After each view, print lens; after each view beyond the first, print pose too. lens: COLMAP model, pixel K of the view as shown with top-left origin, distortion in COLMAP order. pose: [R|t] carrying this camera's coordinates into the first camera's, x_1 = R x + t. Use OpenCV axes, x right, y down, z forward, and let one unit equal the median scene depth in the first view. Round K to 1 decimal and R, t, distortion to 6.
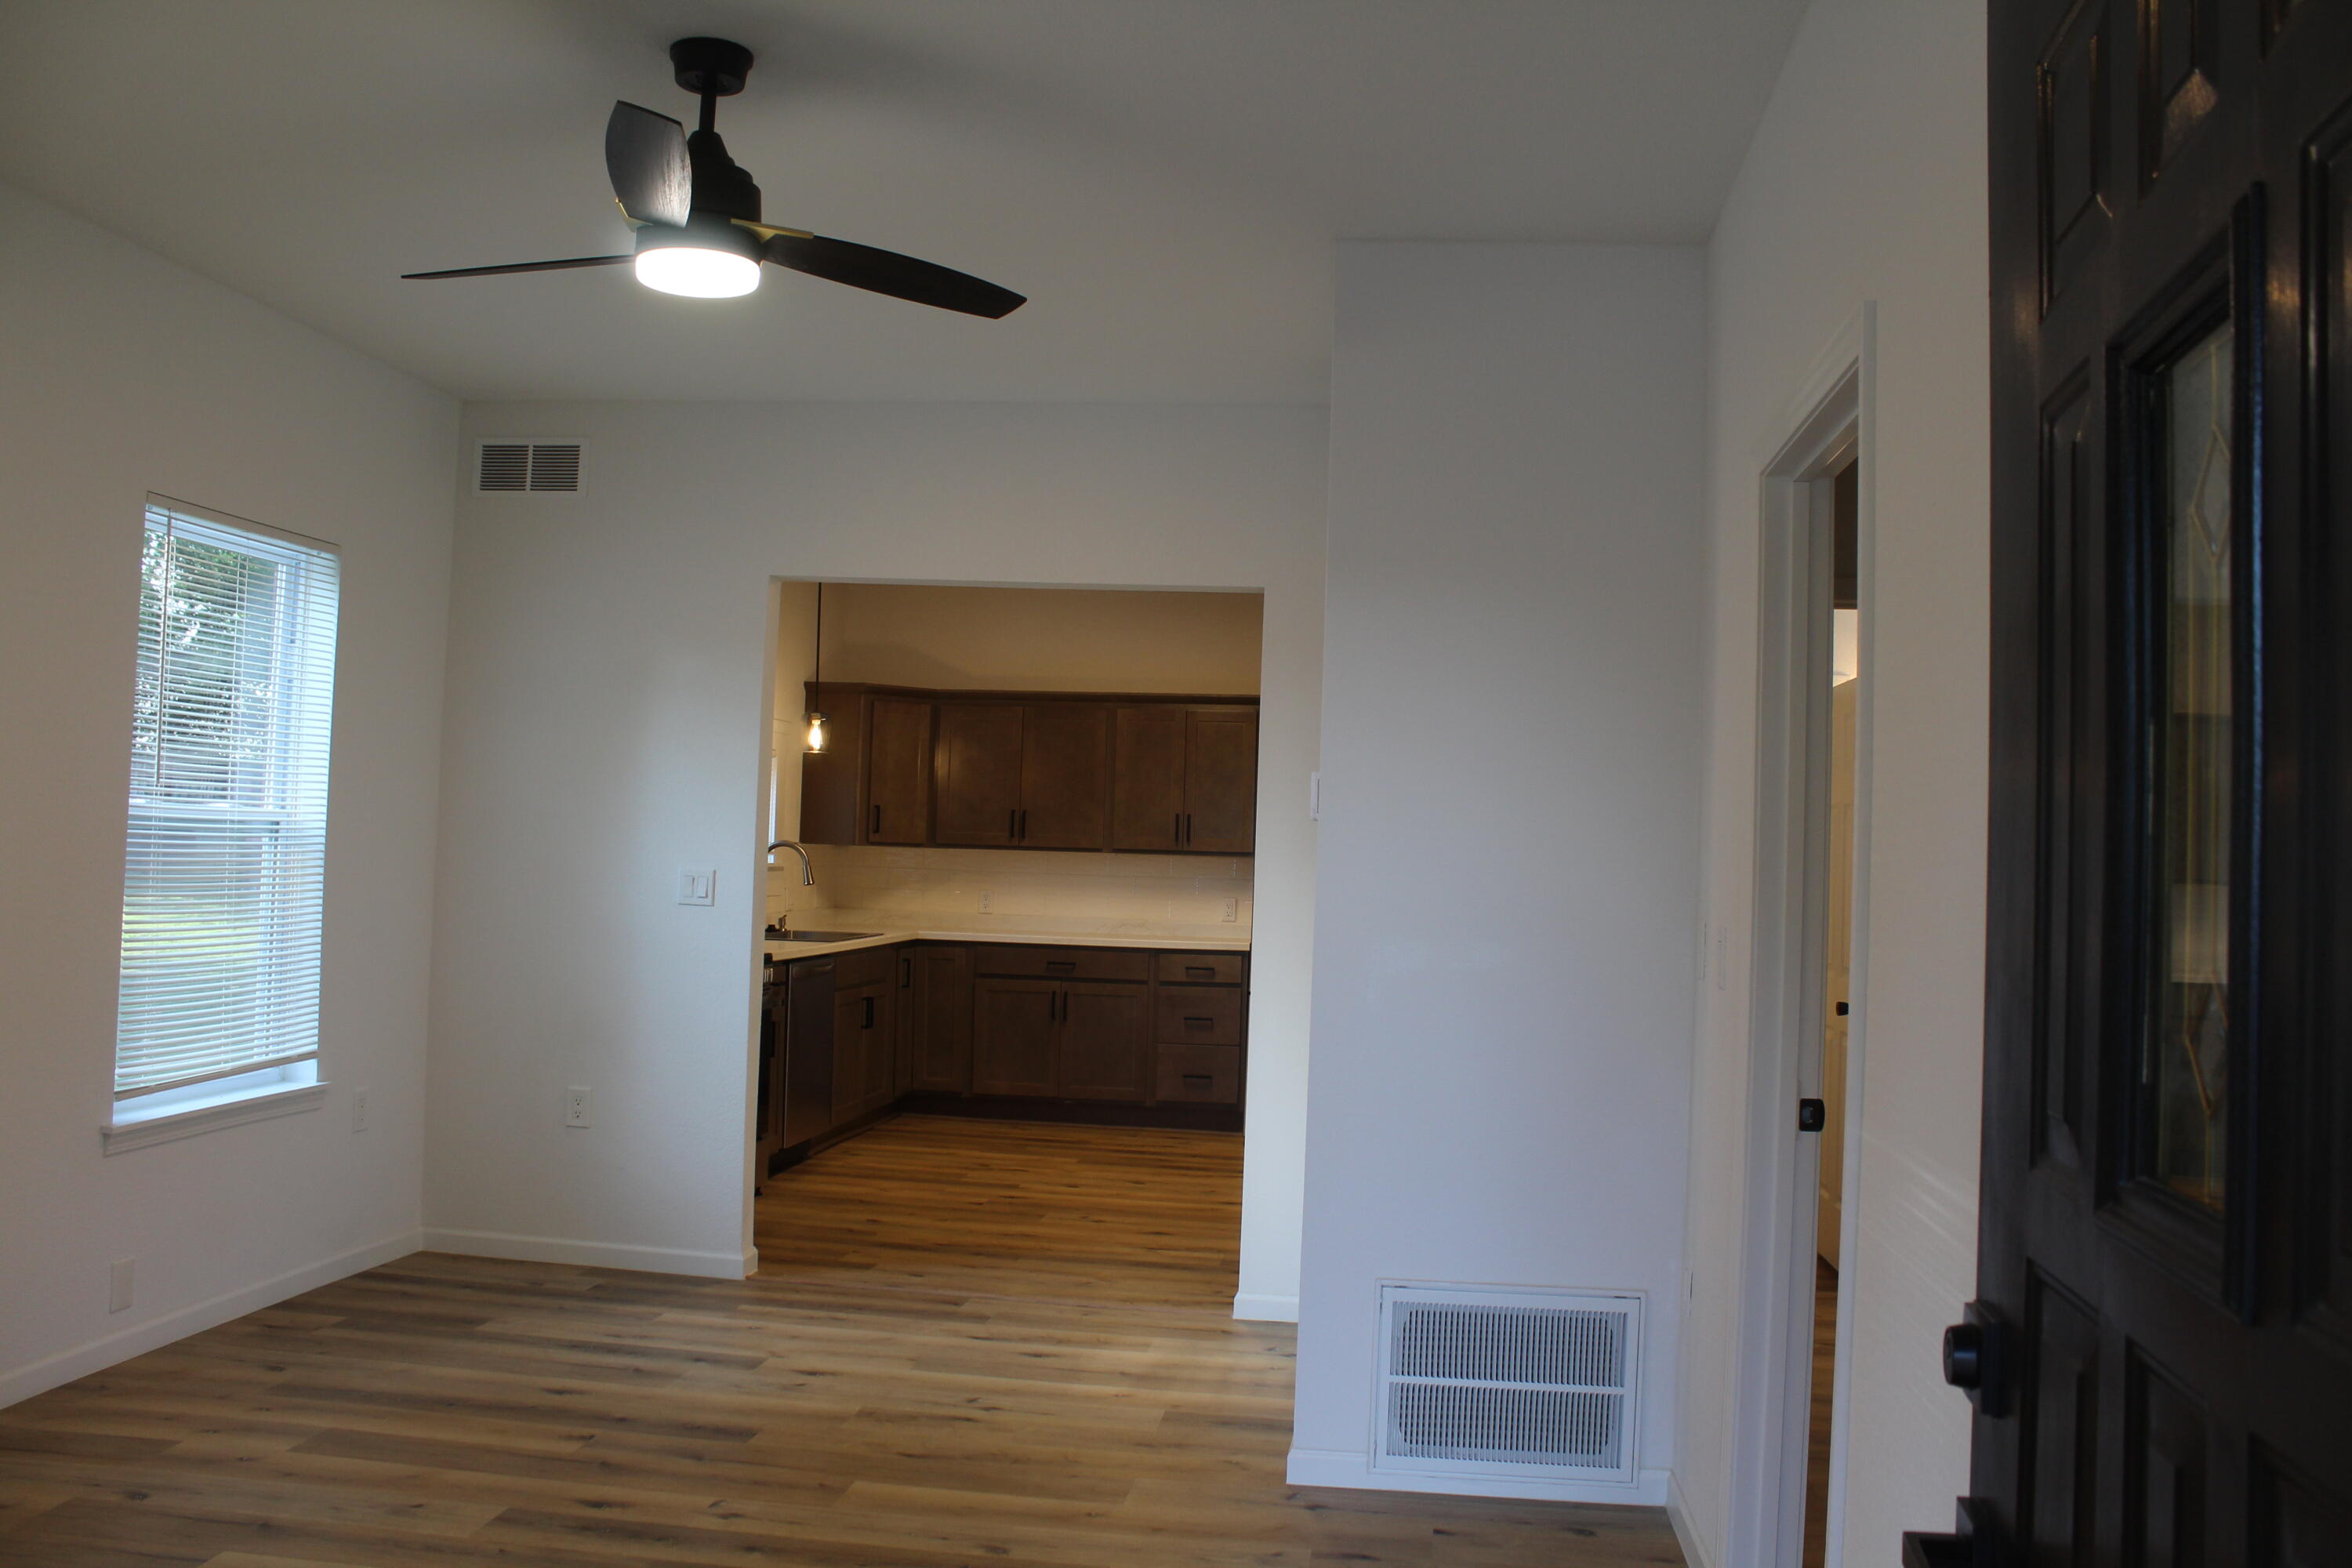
lens RADIAL K [[1989.7, 0, 1172.2], [0, 1989.7, 782.6], [0, 0, 1]] dist [-0.097850, 0.029986]
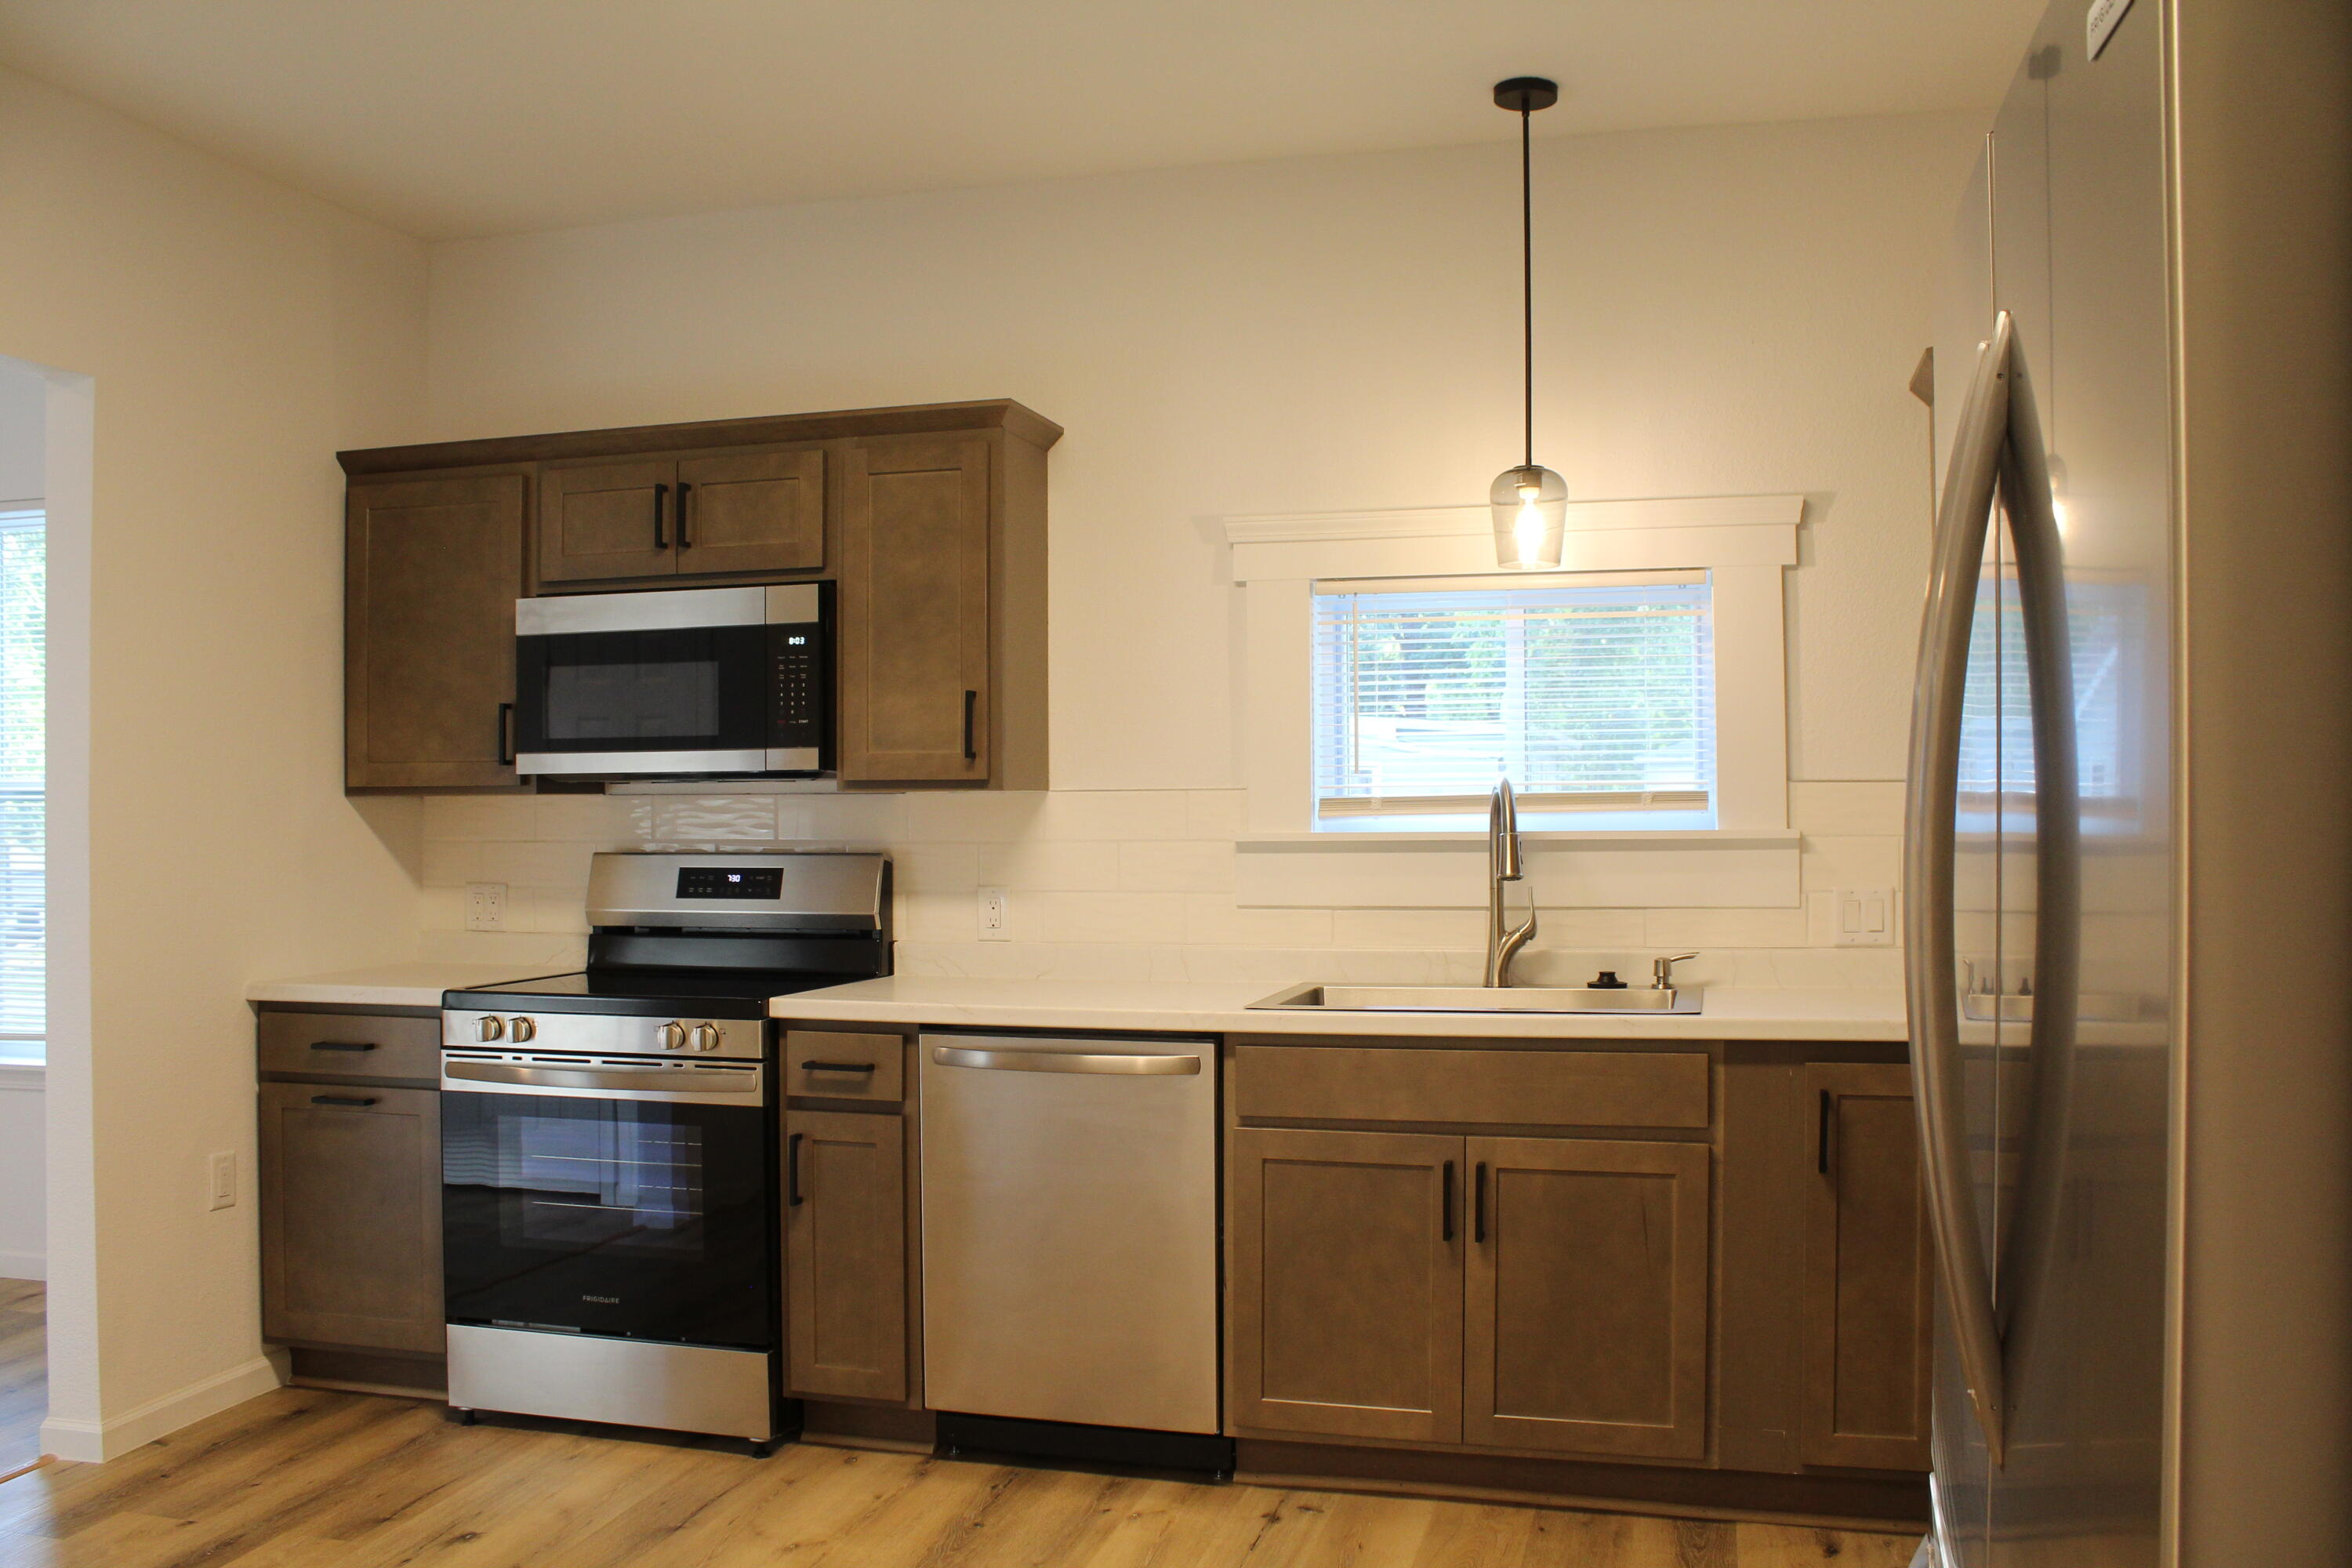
lens RADIAL K [[1989.7, 0, 1180.9], [0, 1989.7, 790.7], [0, 0, 1]] dist [-0.097850, 0.029986]
pose [[-0.148090, -0.038293, -0.988232, 0.227652], [0.037558, 0.998312, -0.044312, 0.044444], [0.988260, -0.043678, -0.146402, 0.913302]]
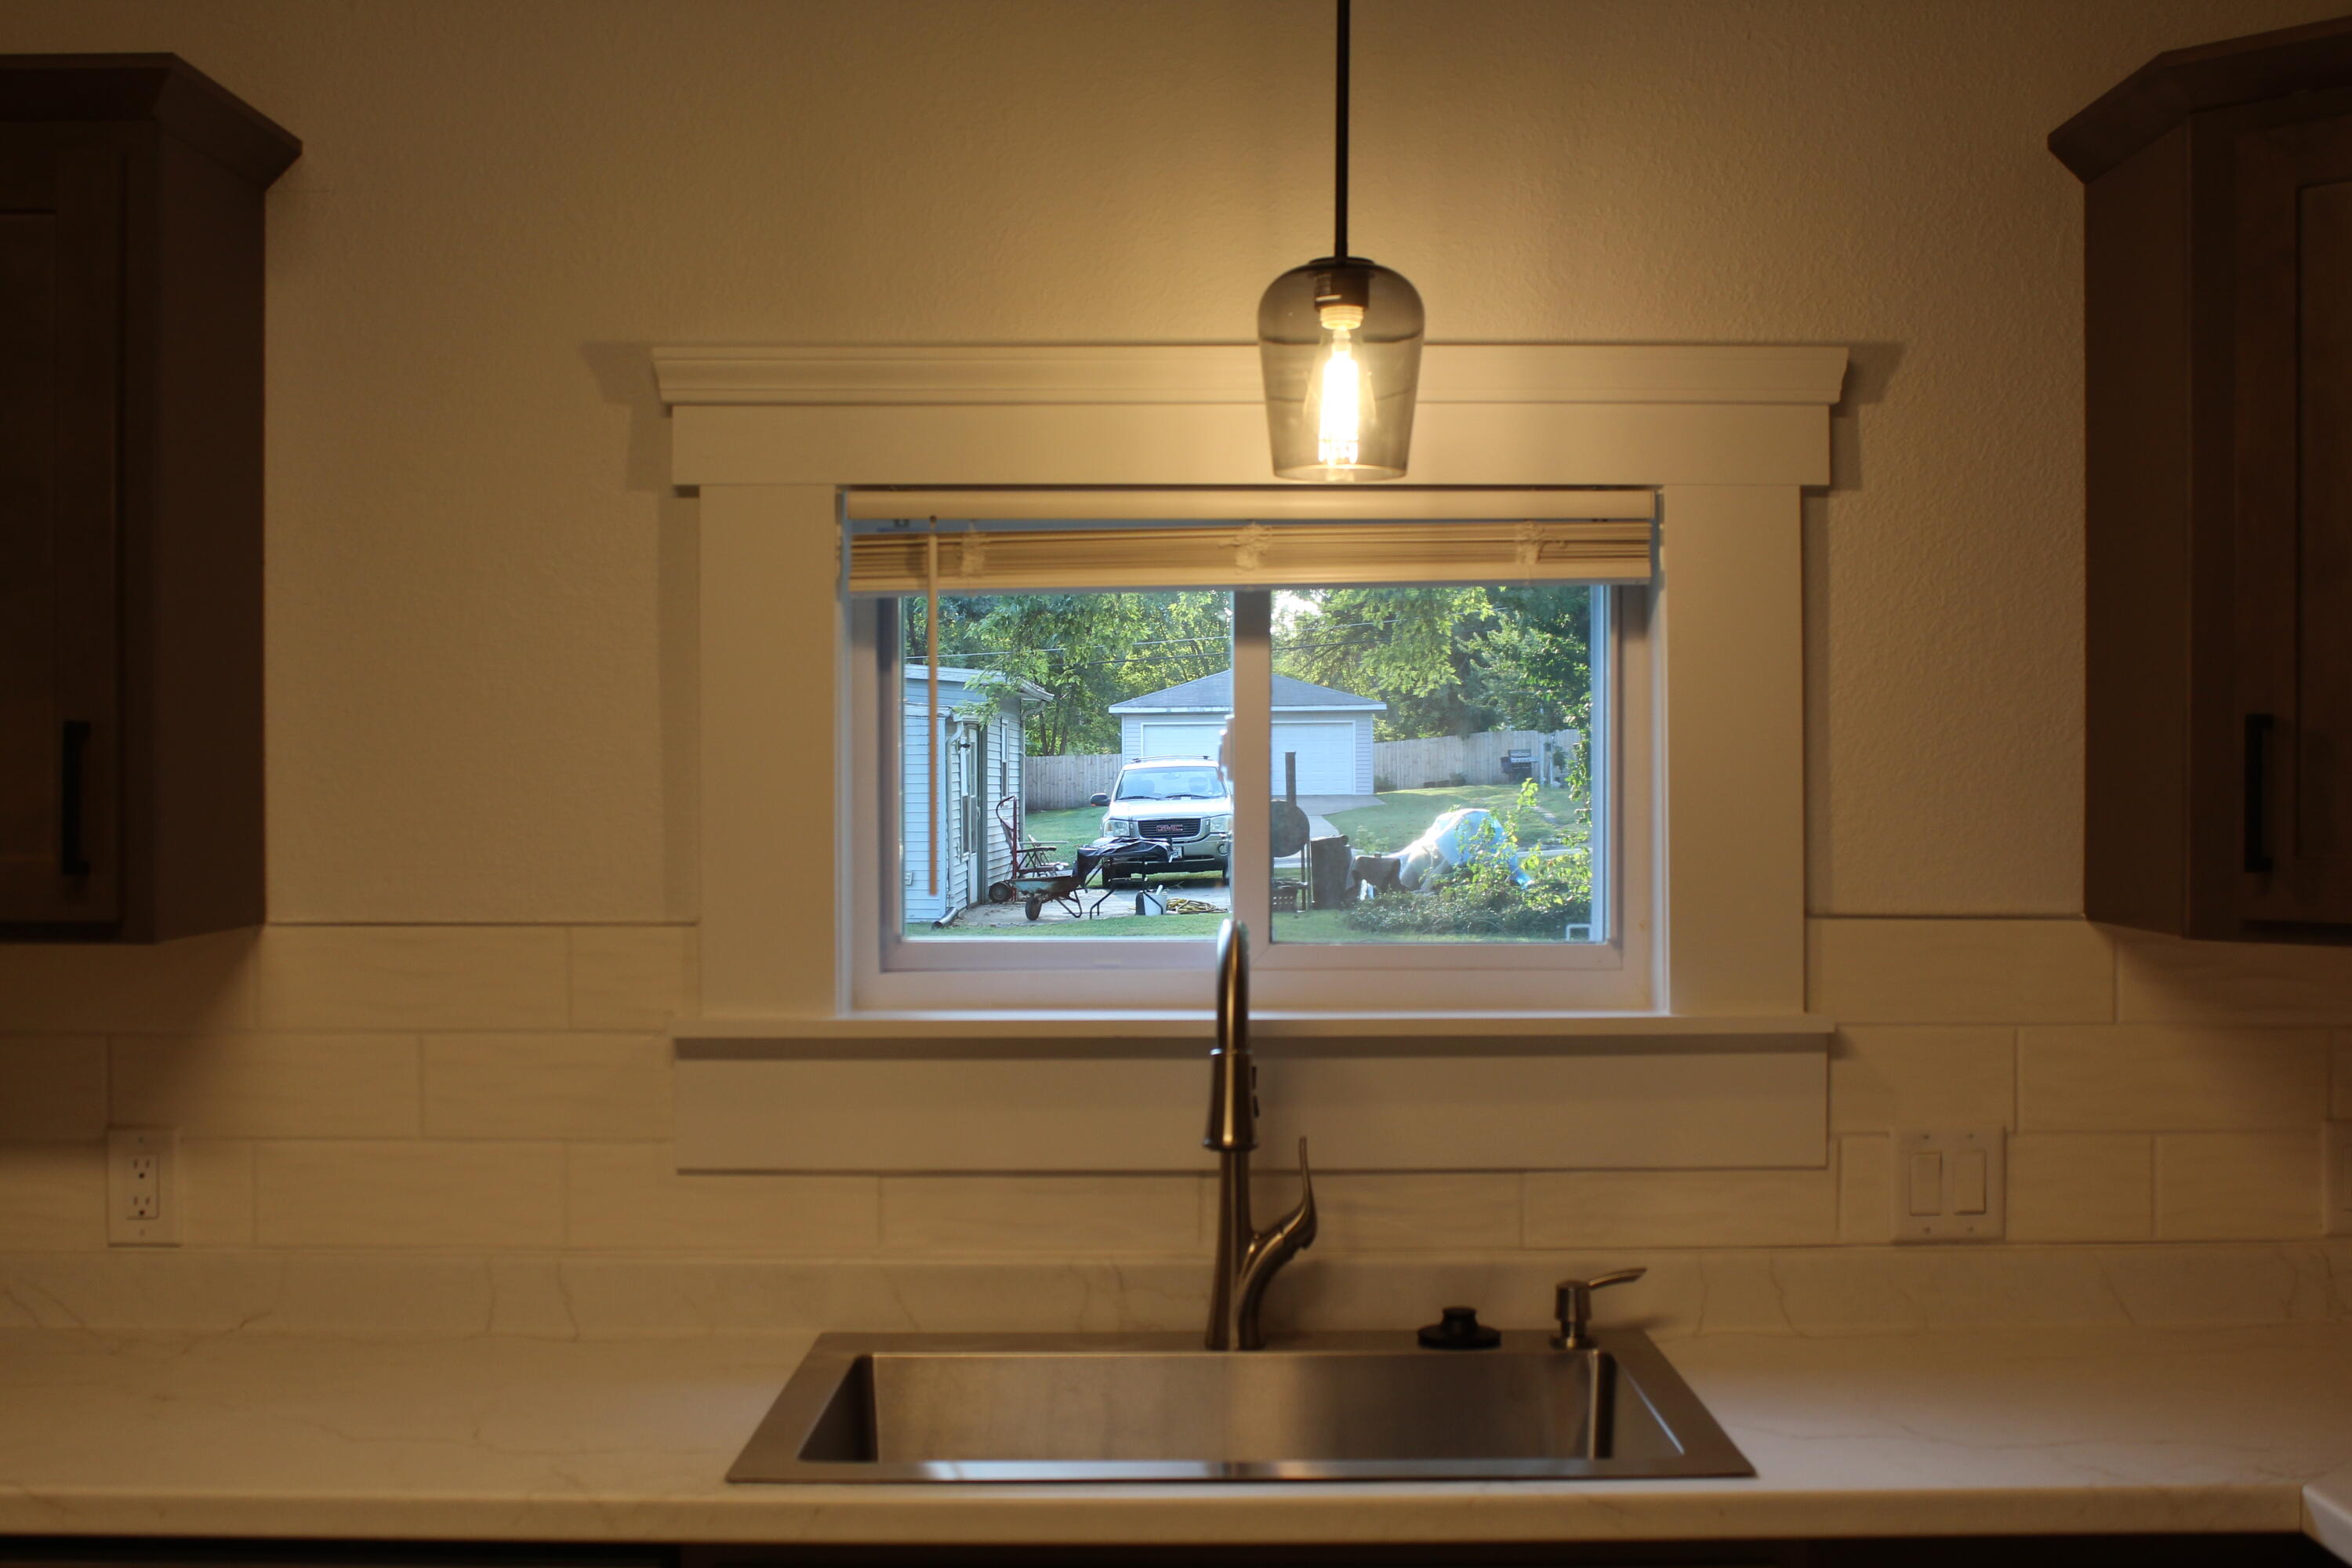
lens RADIAL K [[2642.2, 0, 1176.0], [0, 2642.2, 778.2], [0, 0, 1]] dist [-0.066256, 0.000000]
pose [[0.111518, -0.024396, -0.993463, 0.072095], [0.042434, 0.998904, -0.019766, 0.017524], [0.992856, -0.039953, 0.112431, 0.882706]]
